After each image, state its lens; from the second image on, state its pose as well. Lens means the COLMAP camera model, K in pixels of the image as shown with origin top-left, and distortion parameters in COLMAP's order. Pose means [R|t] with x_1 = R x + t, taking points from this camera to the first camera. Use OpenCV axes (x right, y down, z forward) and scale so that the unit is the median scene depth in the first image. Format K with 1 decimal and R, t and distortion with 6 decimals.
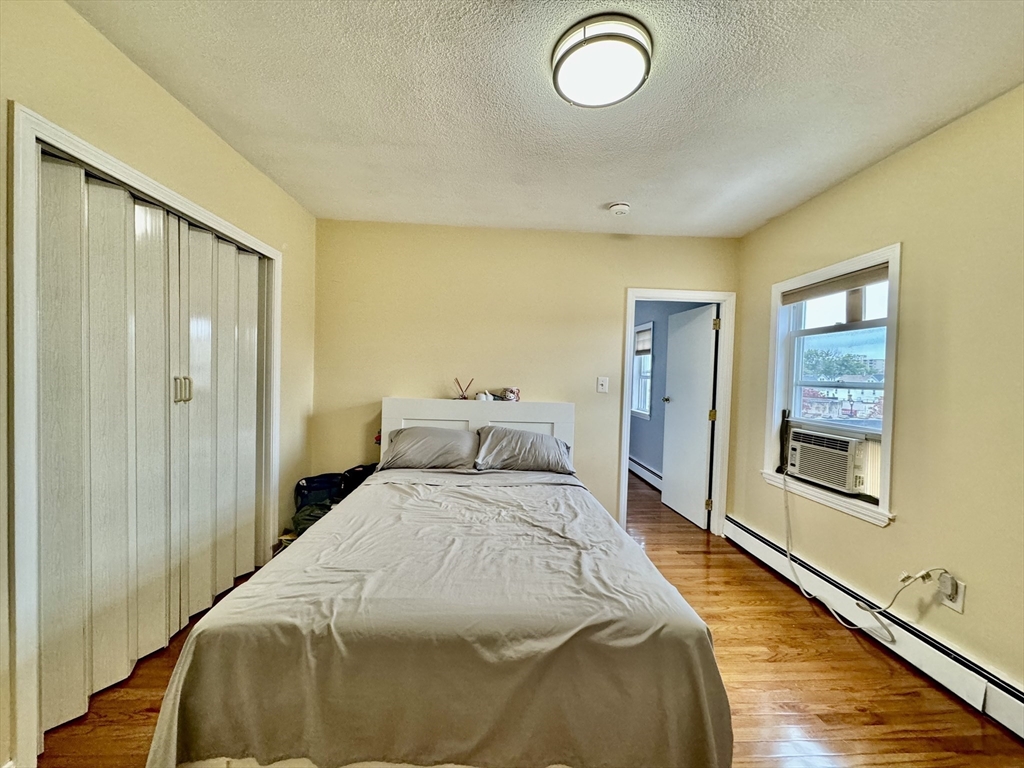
lens RADIAL K [[406.4, 0, 512.0], [0, 406.4, 384.0], [0, 0, 1]] dist [-0.003478, 0.000255]
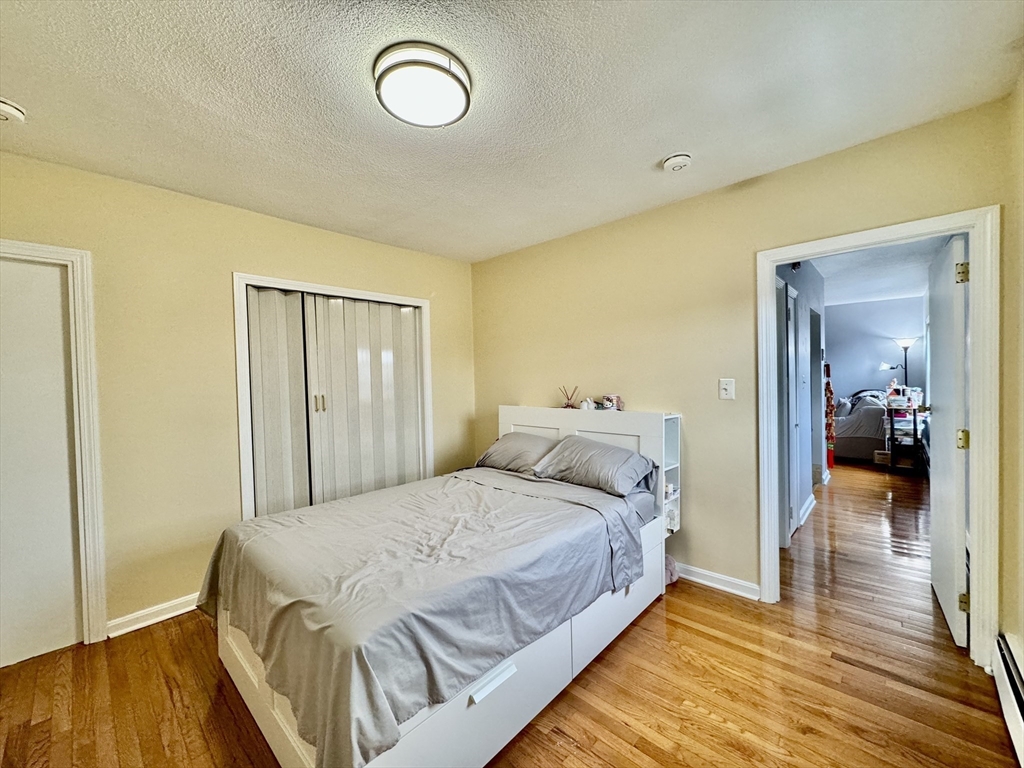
lens RADIAL K [[406.4, 0, 512.0], [0, 406.4, 384.0], [0, 0, 1]] dist [-0.003478, 0.000255]
pose [[0.692489, -0.034194, -0.720617, 0.609067], [0.028072, 0.999397, -0.020446, -0.003938], [0.720882, -0.006070, 0.693032, 0.245127]]
